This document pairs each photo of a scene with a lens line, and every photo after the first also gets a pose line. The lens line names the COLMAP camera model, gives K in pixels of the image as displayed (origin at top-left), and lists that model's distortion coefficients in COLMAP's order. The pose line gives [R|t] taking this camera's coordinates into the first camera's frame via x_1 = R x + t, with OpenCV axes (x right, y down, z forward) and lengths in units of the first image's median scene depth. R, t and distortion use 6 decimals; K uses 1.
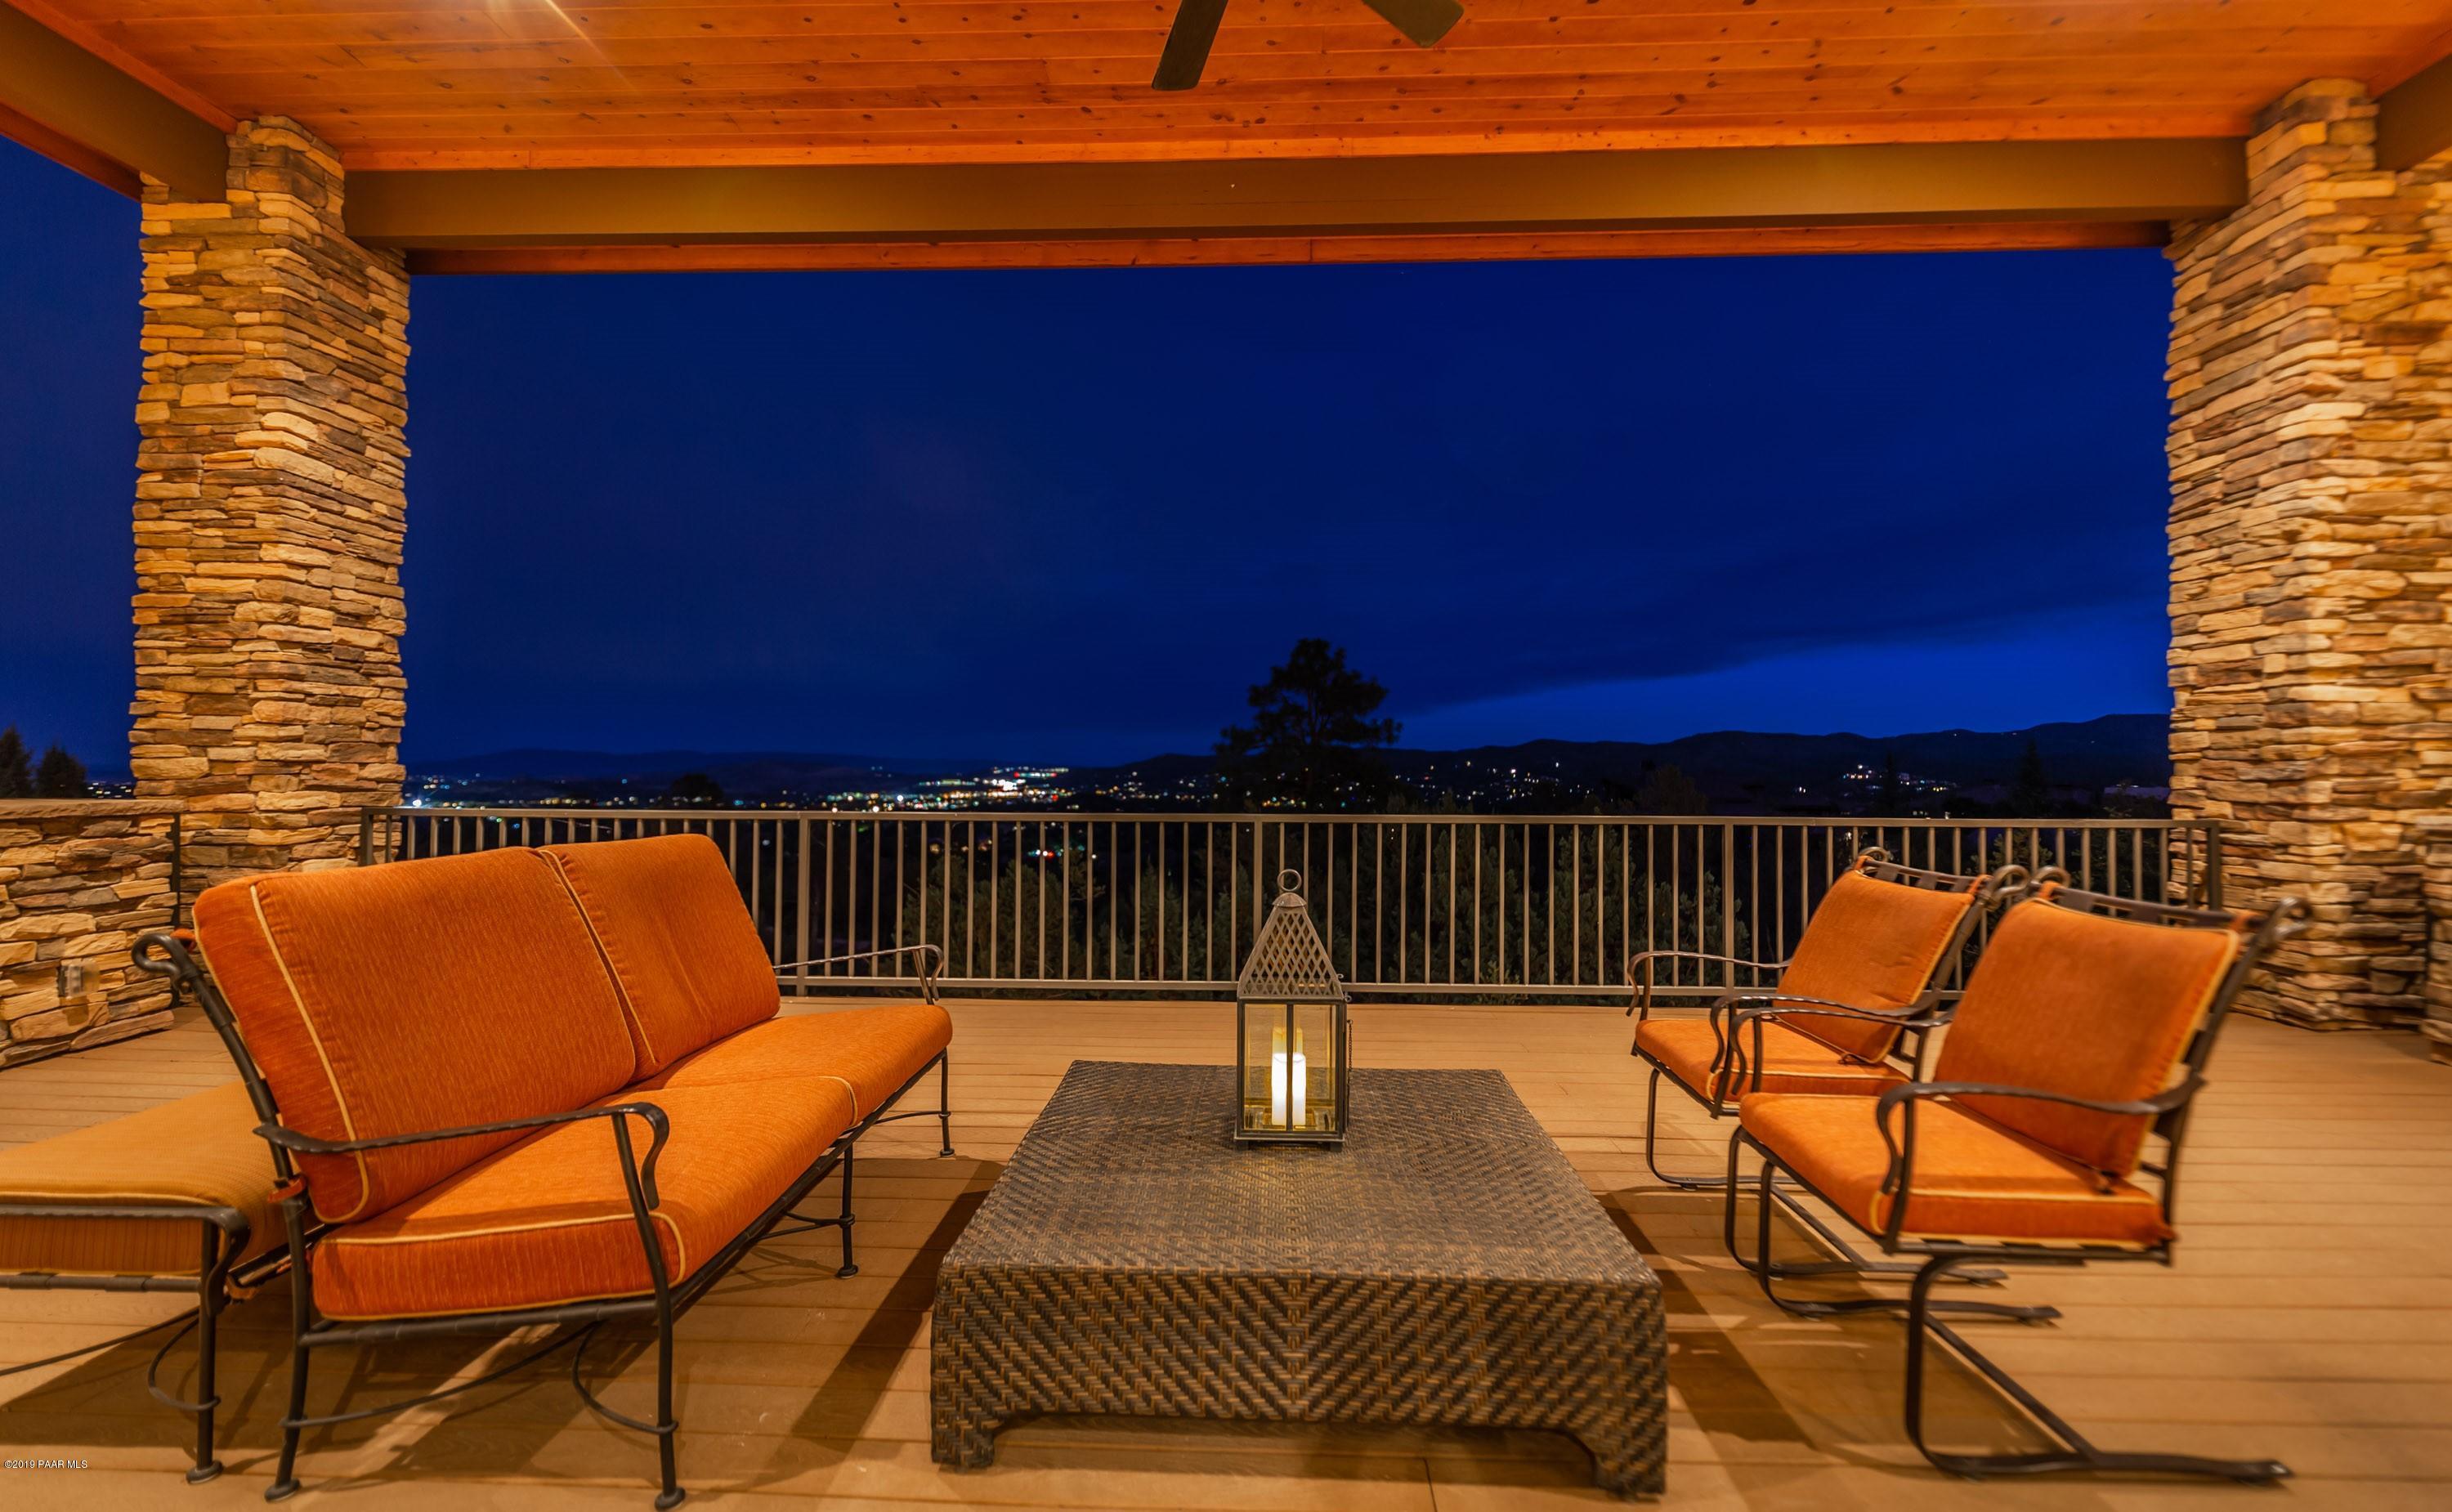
lens RADIAL K [[1045.3, 0, 1227.9], [0, 1045.3, 760.3], [0, 0, 1]] dist [-0.003168, -0.000091]
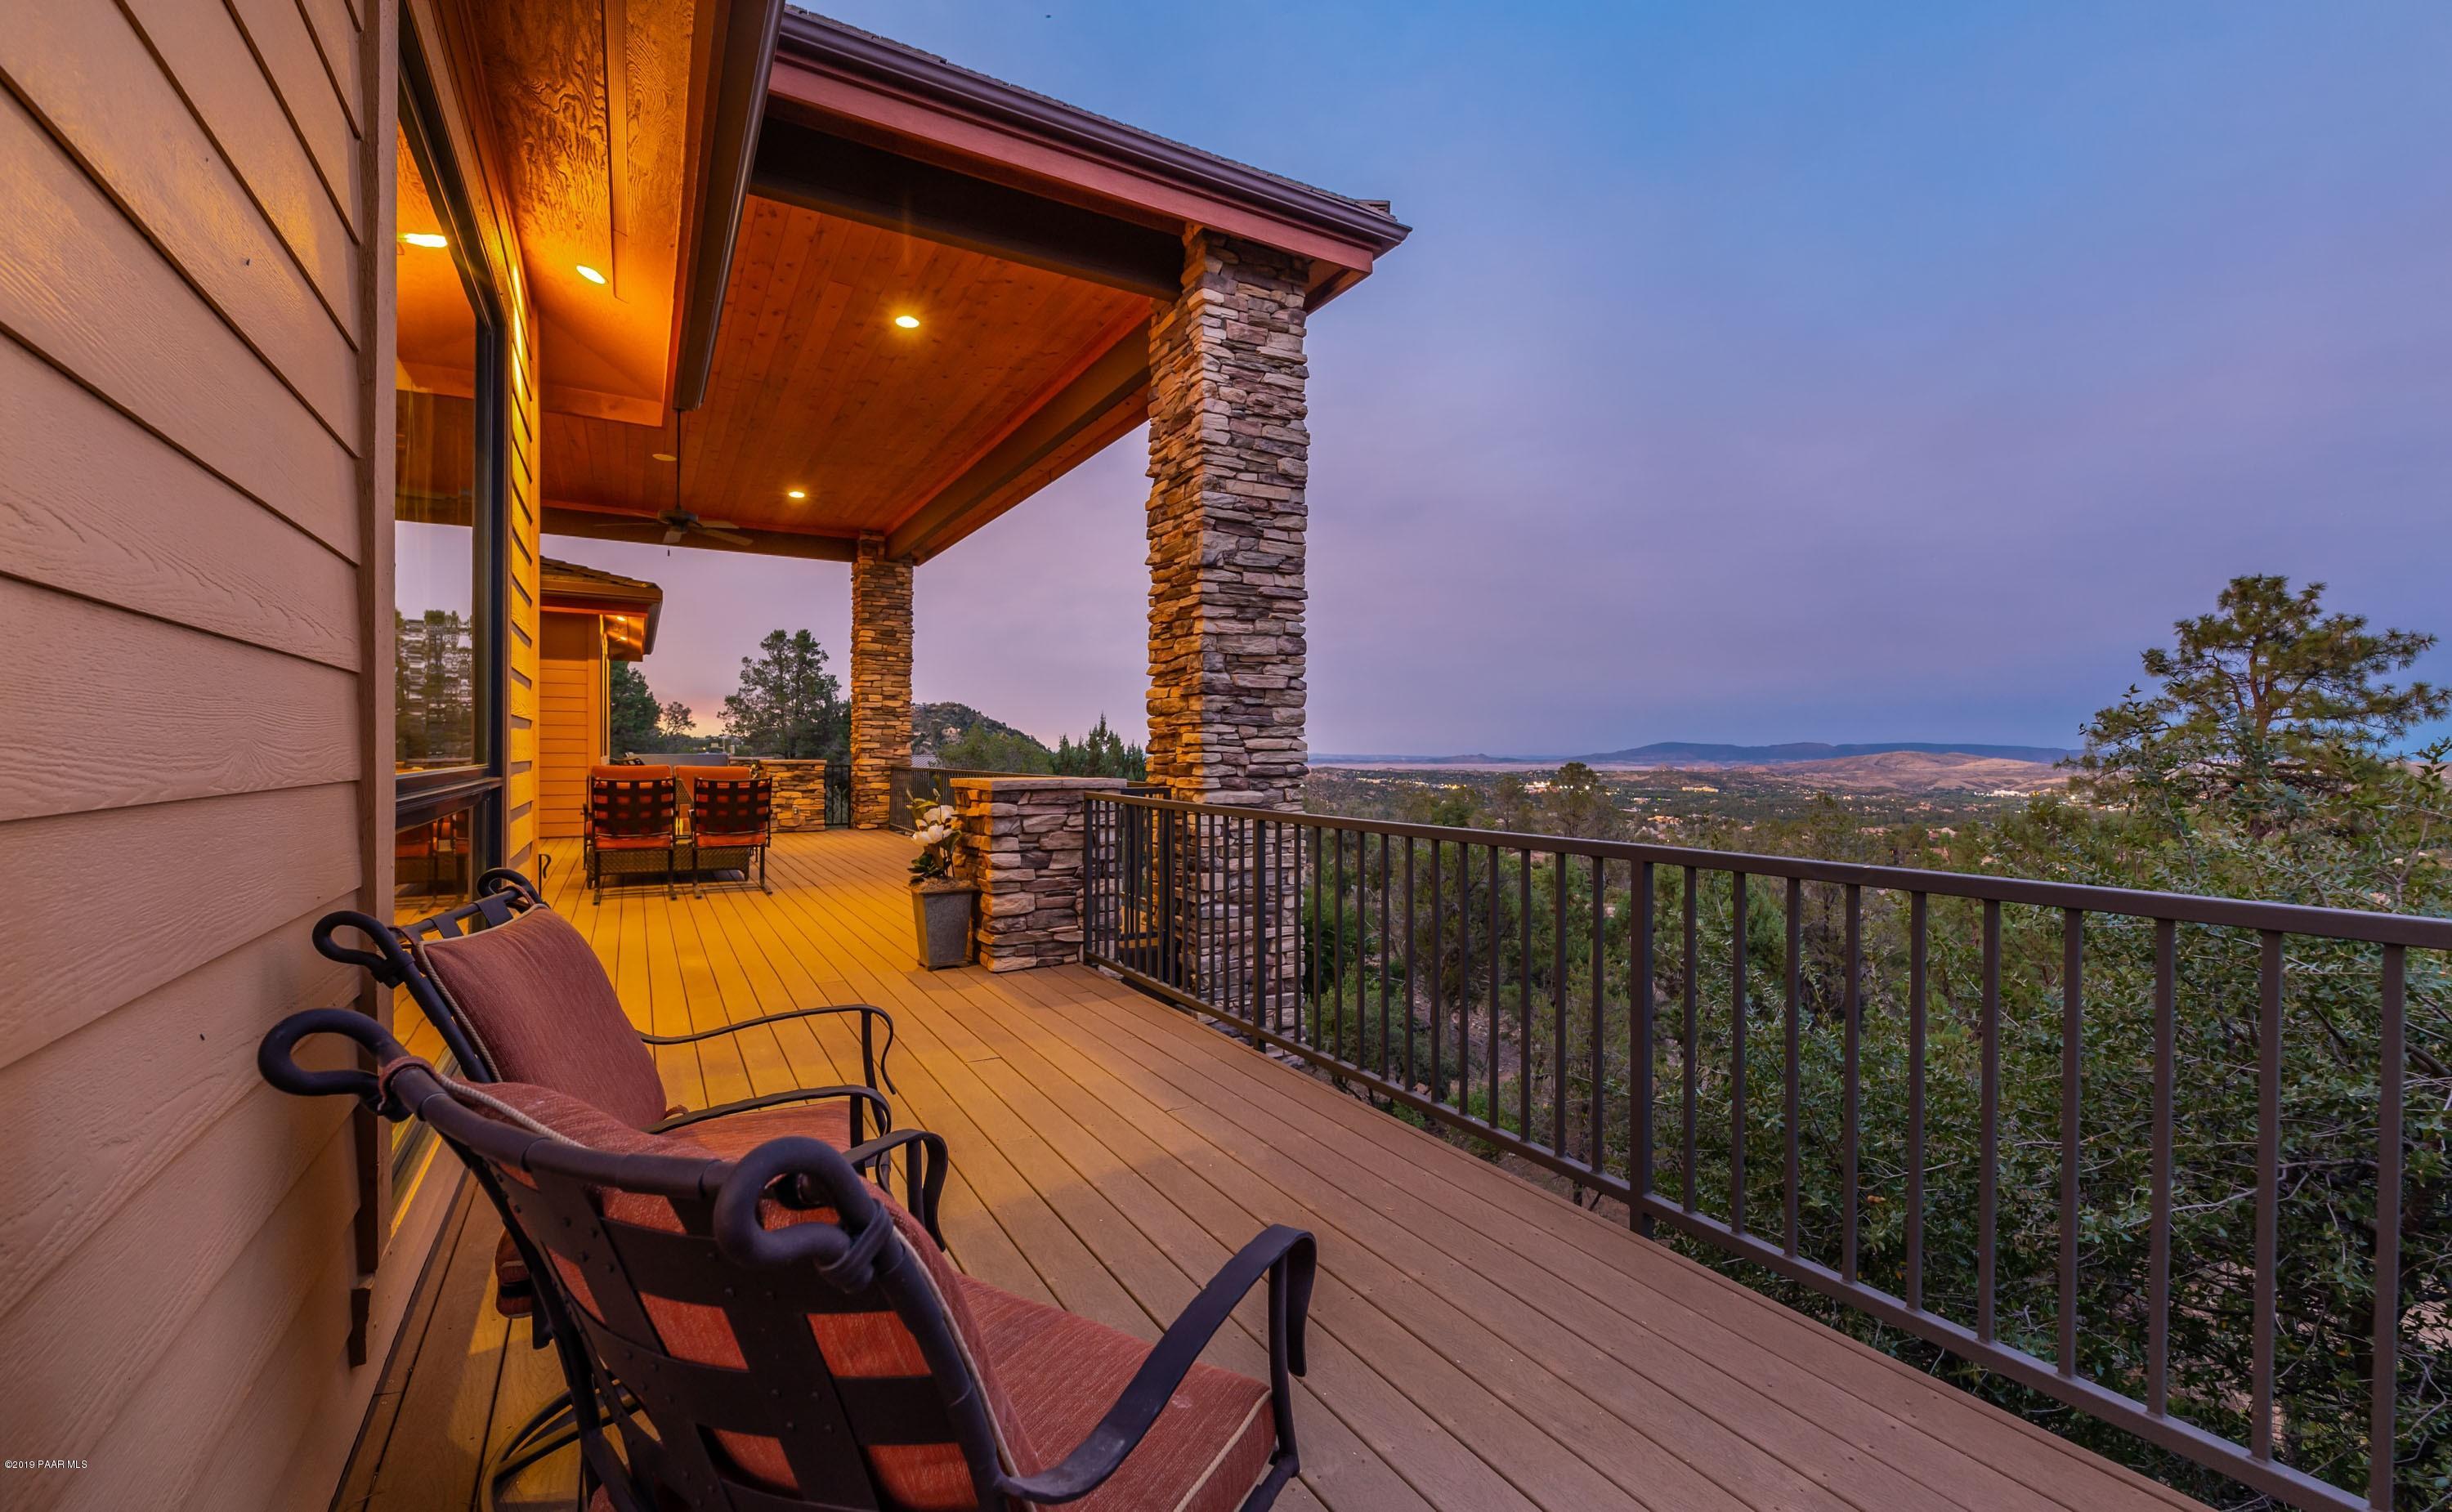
lens RADIAL K [[1045.3, 0, 1234.8], [0, 1045.3, 749.1], [0, 0, 1]] dist [-0.003168, -0.000091]
pose [[0.528896, -0.003803, -0.848678, 2.140220], [0.000350, 0.999991, -0.004263, 0.016115], [0.848687, 0.001957, 0.528892, 0.326491]]
